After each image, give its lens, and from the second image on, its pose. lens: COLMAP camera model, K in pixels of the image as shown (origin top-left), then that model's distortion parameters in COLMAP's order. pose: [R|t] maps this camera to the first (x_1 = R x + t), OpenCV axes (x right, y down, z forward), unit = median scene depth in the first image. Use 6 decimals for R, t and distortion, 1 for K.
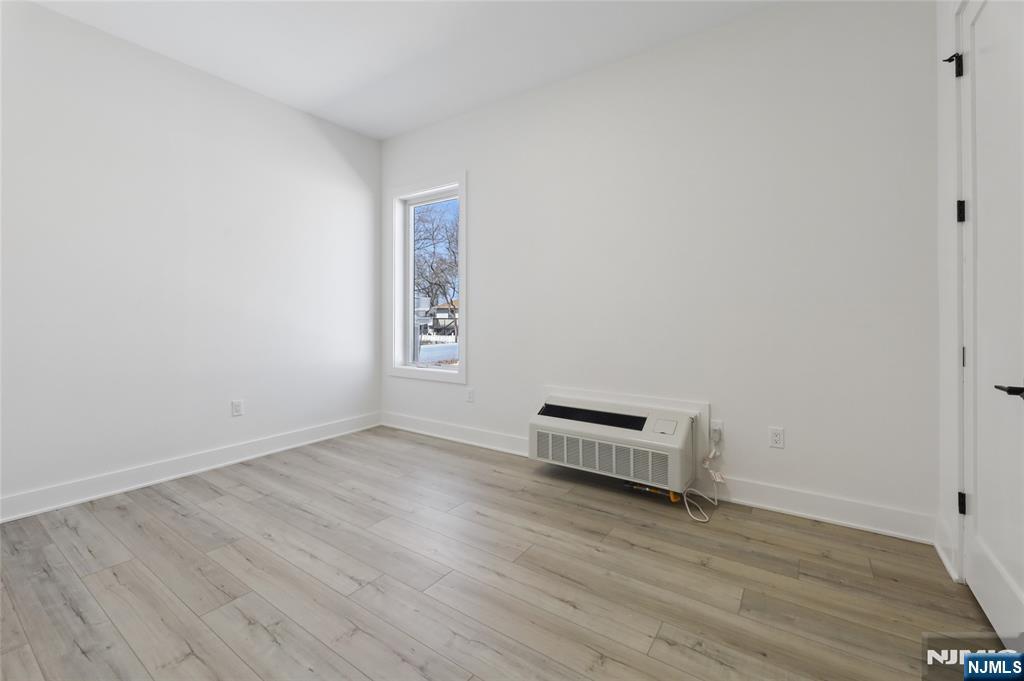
lens RADIAL K [[430.6, 0, 511.1], [0, 430.6, 314.1], [0, 0, 1]] dist [-0.002841, -0.000204]
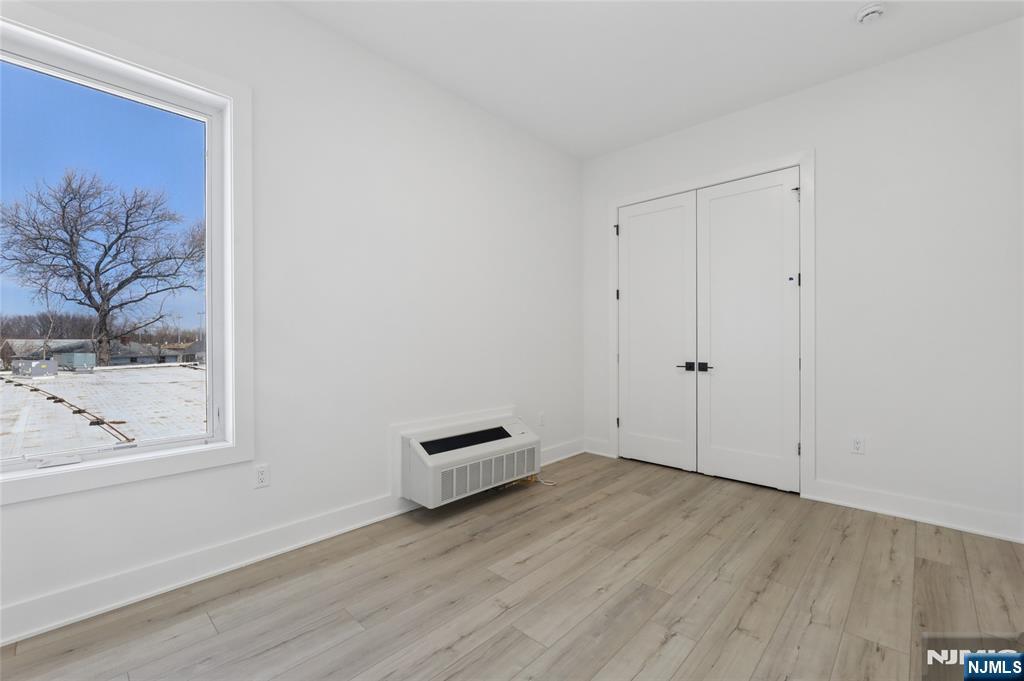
lens RADIAL K [[433.0, 0, 512.0], [0, 433.0, 340.5], [0, 0, 1]] dist [-0.001046, 0.000212]
pose [[0.157491, -0.000837, 0.987520, -1.074256], [-0.002895, 0.999995, 0.001309, 0.002015], [-0.987516, -0.003065, 0.157488, 0.978438]]
